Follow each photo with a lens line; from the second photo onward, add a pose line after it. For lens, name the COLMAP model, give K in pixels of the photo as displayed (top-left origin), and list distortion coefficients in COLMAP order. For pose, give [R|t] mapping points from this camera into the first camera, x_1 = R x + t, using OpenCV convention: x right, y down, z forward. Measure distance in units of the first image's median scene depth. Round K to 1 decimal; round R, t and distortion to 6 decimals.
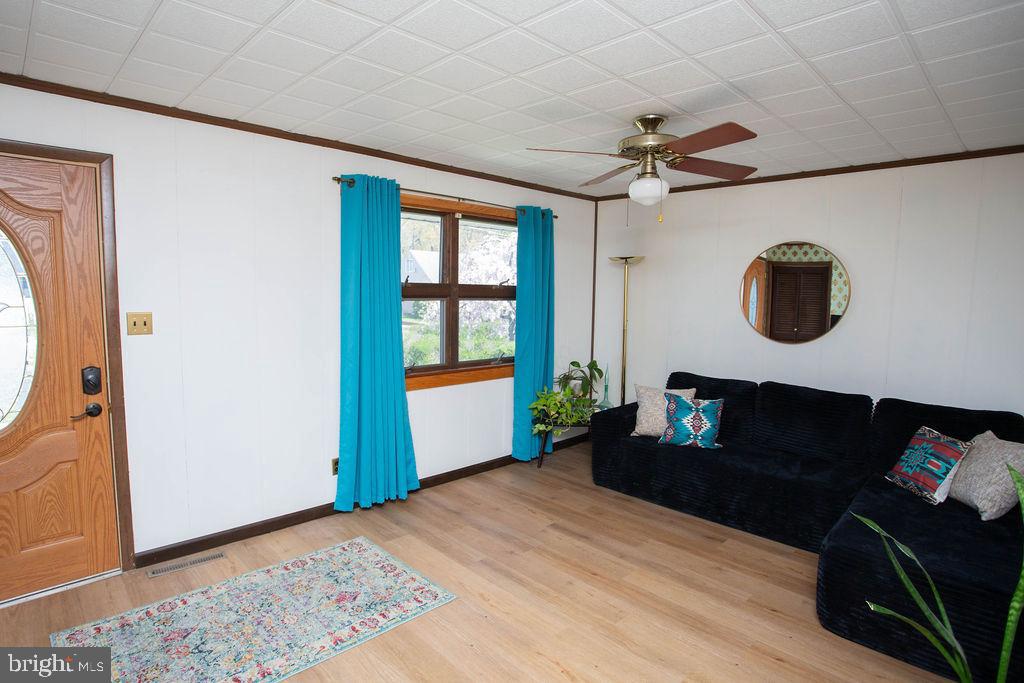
lens RADIAL K [[543.4, 0, 480.7], [0, 543.4, 338.0], [0, 0, 1]] dist [-0.036649, 0.000805]
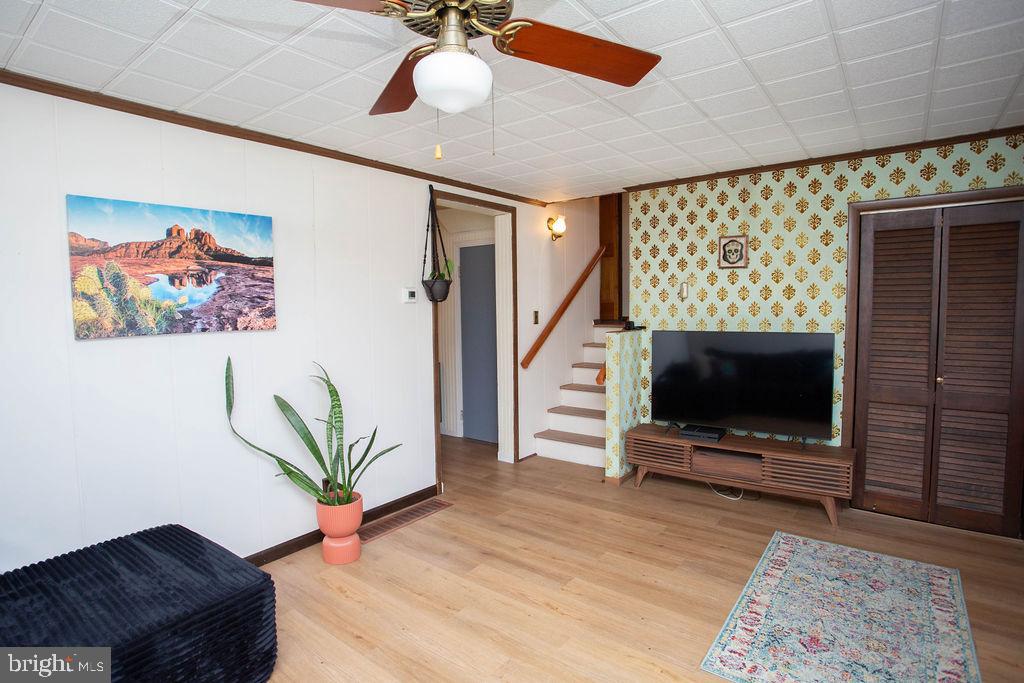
lens RADIAL K [[531.2, 0, 493.1], [0, 531.2, 341.2], [0, 0, 1]] dist [-0.079811, 0.035481]
pose [[-0.988210, 0.009839, -0.152790, 0.318942], [-0.013867, 0.988080, 0.153316, -0.098422], [0.152477, 0.153627, -0.976294, 1.383726]]
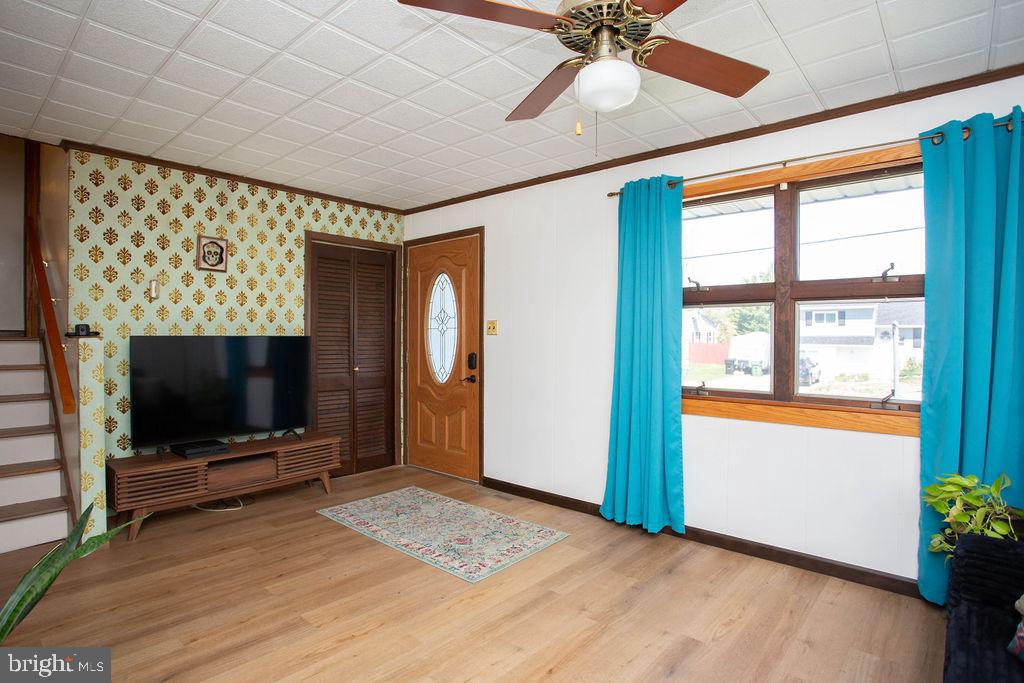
lens RADIAL K [[531.2, 0, 493.1], [0, 531.2, 341.2], [0, 0, 1]] dist [-0.079811, 0.035481]
pose [[0.093757, -0.007210, -0.995569, 0.805920], [-0.093057, 0.995533, -0.015974, 0.032678], [0.991237, 0.094142, 0.092667, 0.766816]]
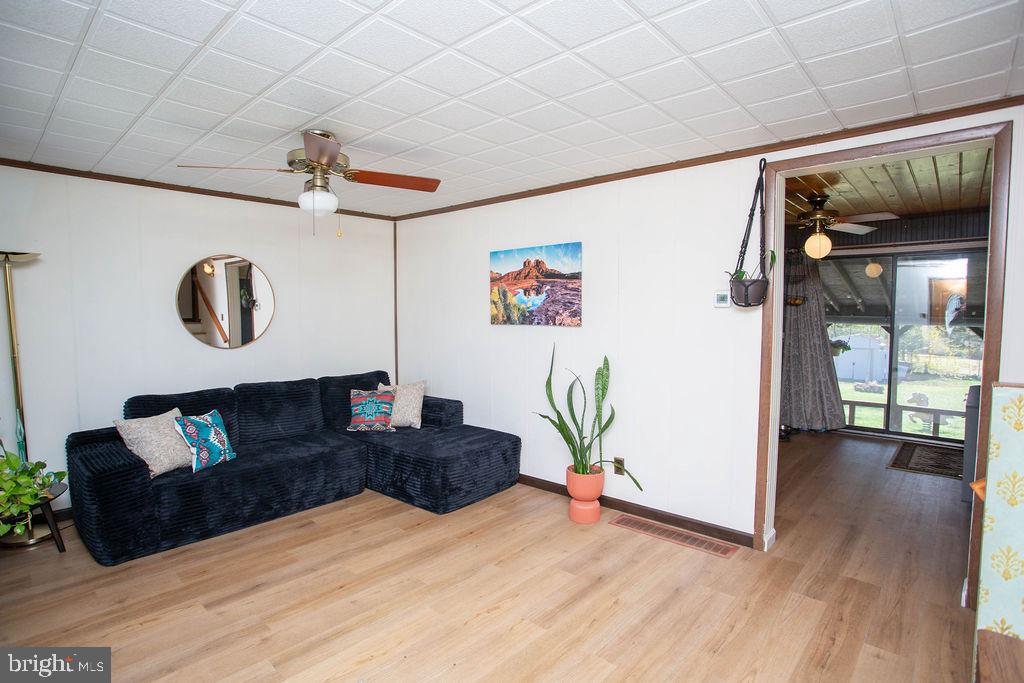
lens RADIAL K [[525.3, 0, 498.8], [0, 525.3, 337.4], [0, 0, 1]] dist [-0.080967, 0.035136]
pose [[-0.070838, -0.069473, 0.995066, -0.659127], [0.089931, 0.993064, 0.075736, -0.055714], [-0.993426, 0.094852, -0.064099, 0.679126]]
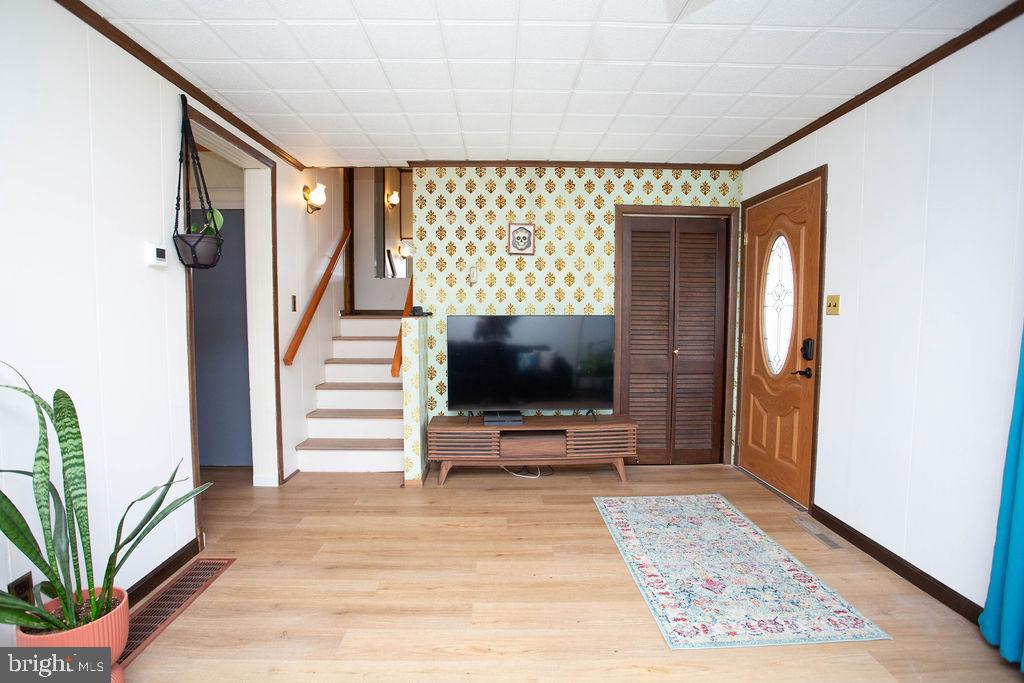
lens RADIAL K [[503.9, 0, 512.0], [0, 503.9, 341.5], [0, 0, 1]] dist [-0.081919, 0.039792]
pose [[-0.653115, 0.030096, -0.756660, 0.522617], [-0.079586, 0.990948, 0.108110, -0.007173], [0.753065, 0.130828, -0.644808, 1.036736]]
